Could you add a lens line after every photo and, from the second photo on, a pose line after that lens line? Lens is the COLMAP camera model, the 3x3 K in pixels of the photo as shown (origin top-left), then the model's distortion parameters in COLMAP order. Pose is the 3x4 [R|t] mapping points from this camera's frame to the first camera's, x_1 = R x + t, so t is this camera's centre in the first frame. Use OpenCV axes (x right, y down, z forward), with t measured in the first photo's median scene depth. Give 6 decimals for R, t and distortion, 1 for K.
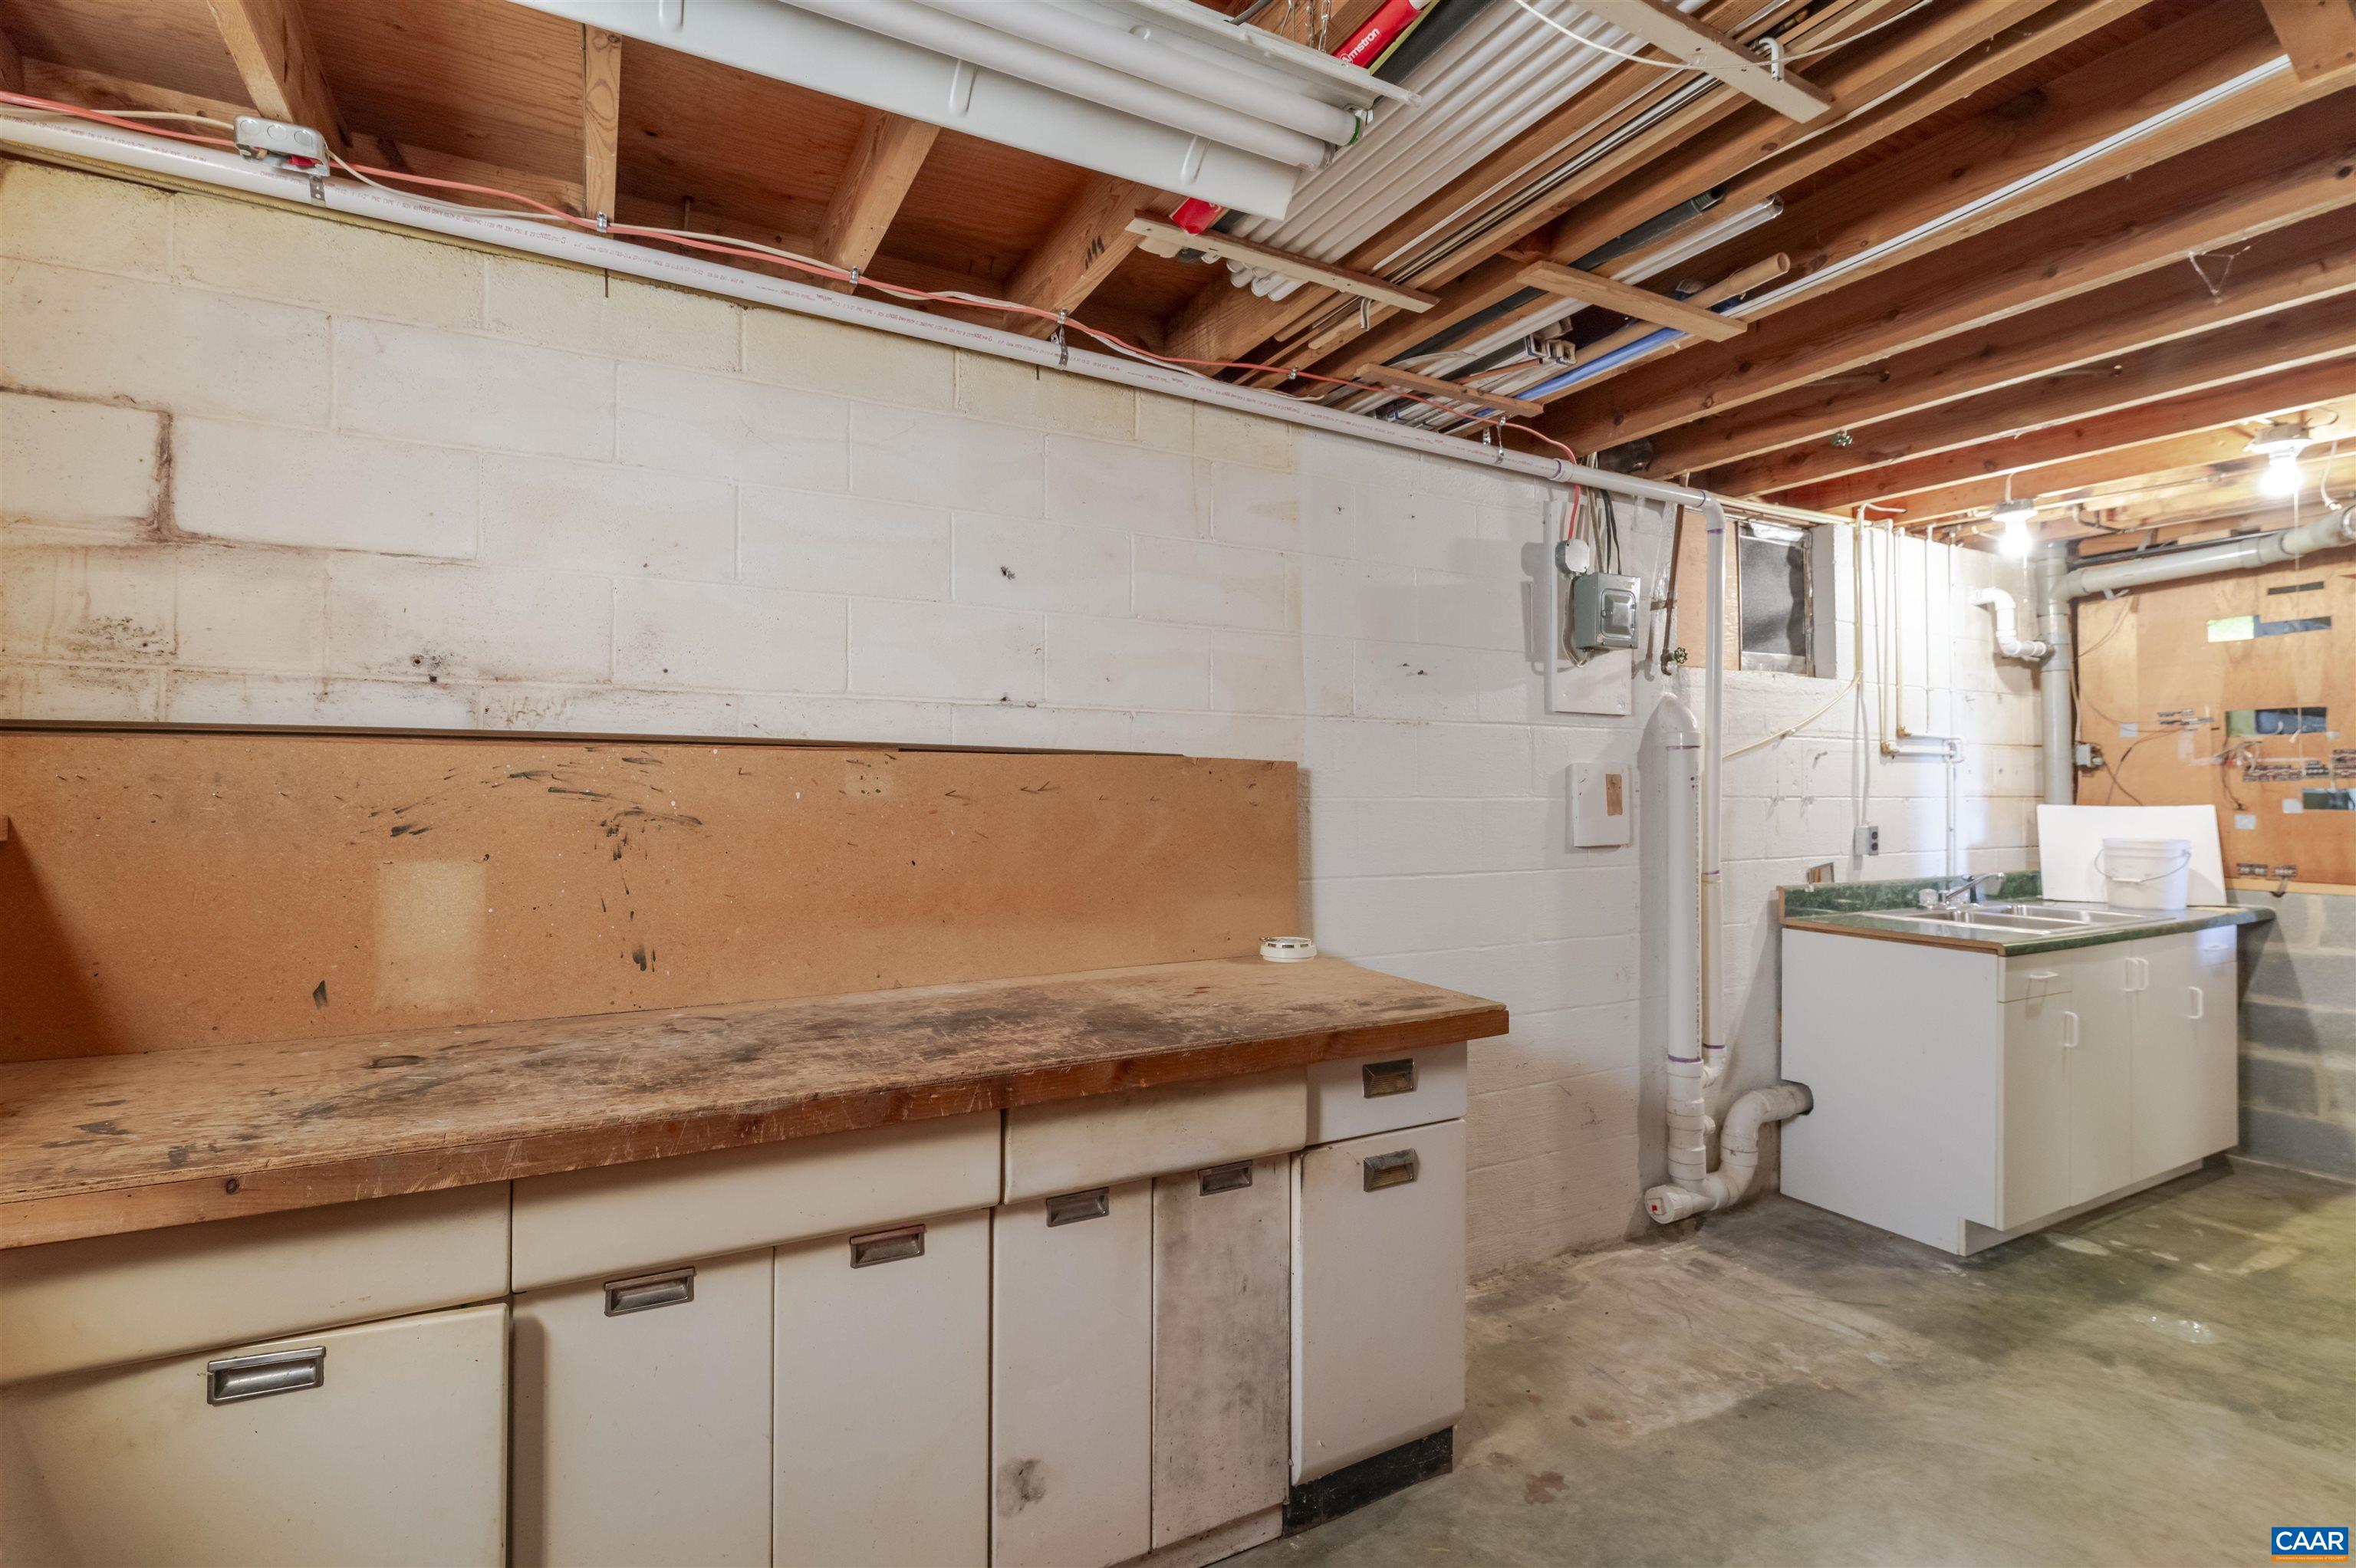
lens RADIAL K [[1084.5, 0, 1178.0], [0, 1084.5, 784.0], [0, 0, 1]] dist [0.005497, 0.000309]
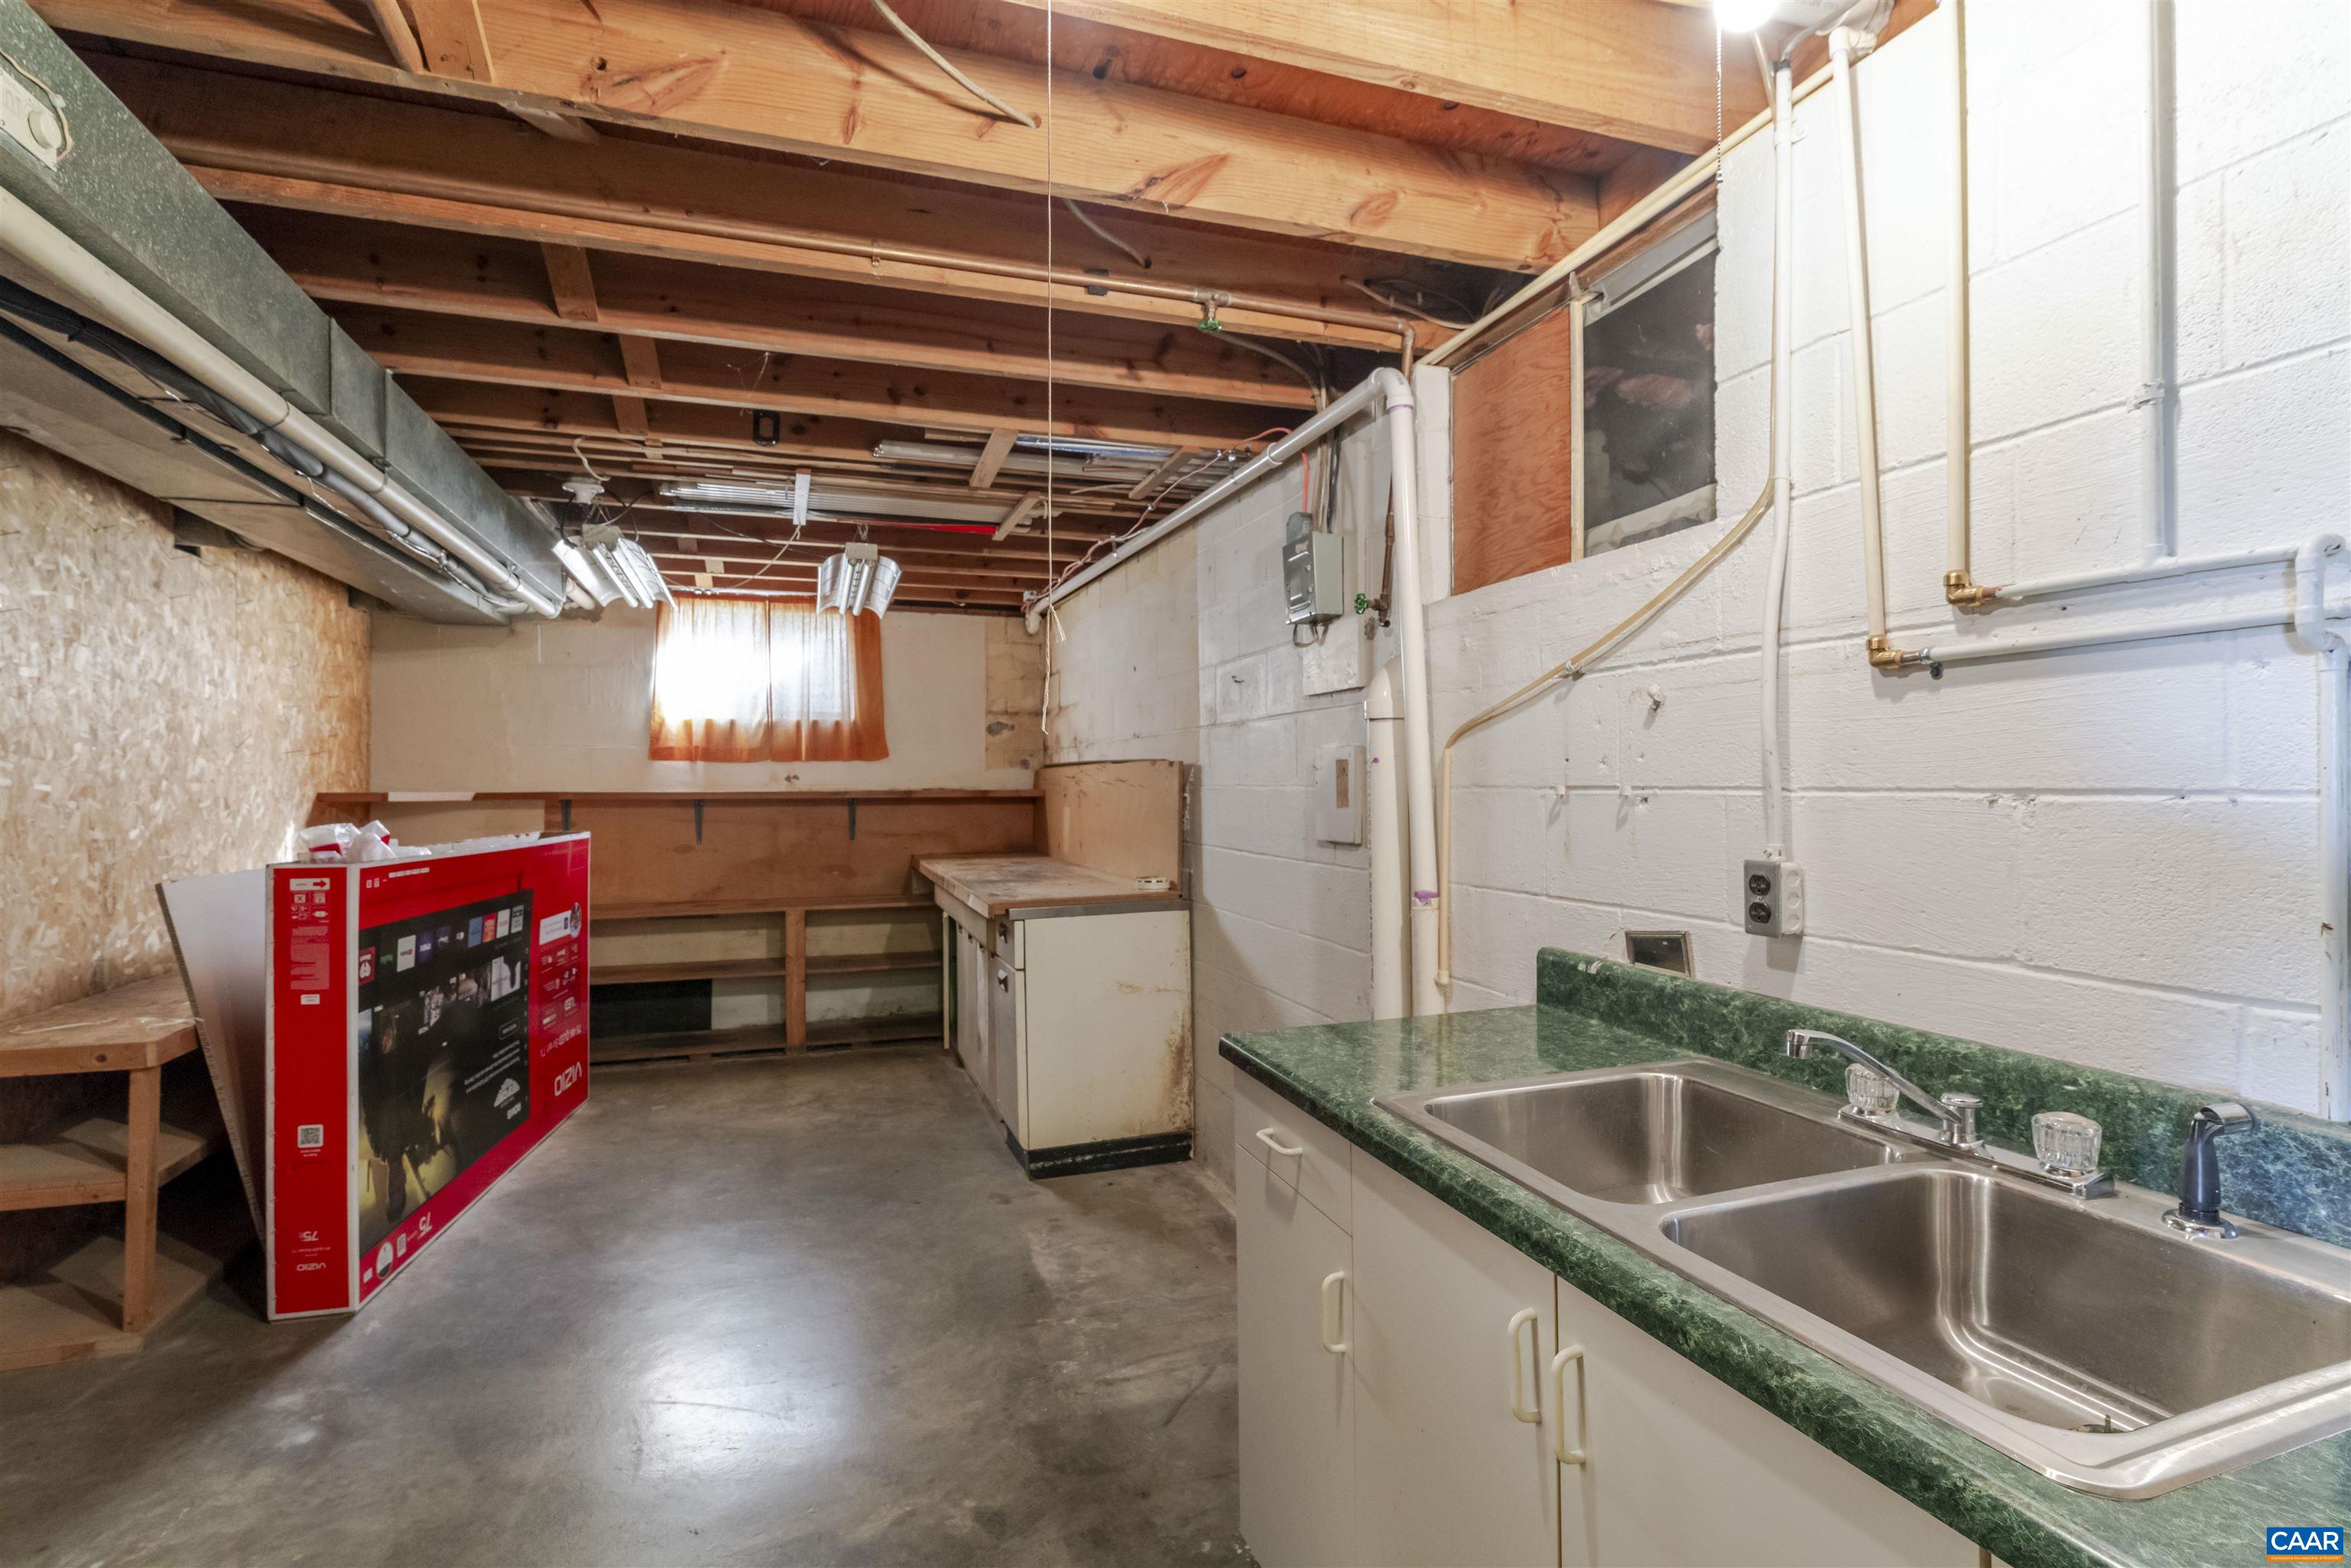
lens RADIAL K [[1082.3, 0, 1175.5], [0, 1082.3, 784.0], [0, 0, 1]] dist [0.005497, 0.000309]
pose [[-0.158084, 0.002636, -0.987422, 1.536988], [0.009365, 0.999955, 0.001170, 0.009926], [0.987381, -0.009063, -0.158102, 1.220263]]
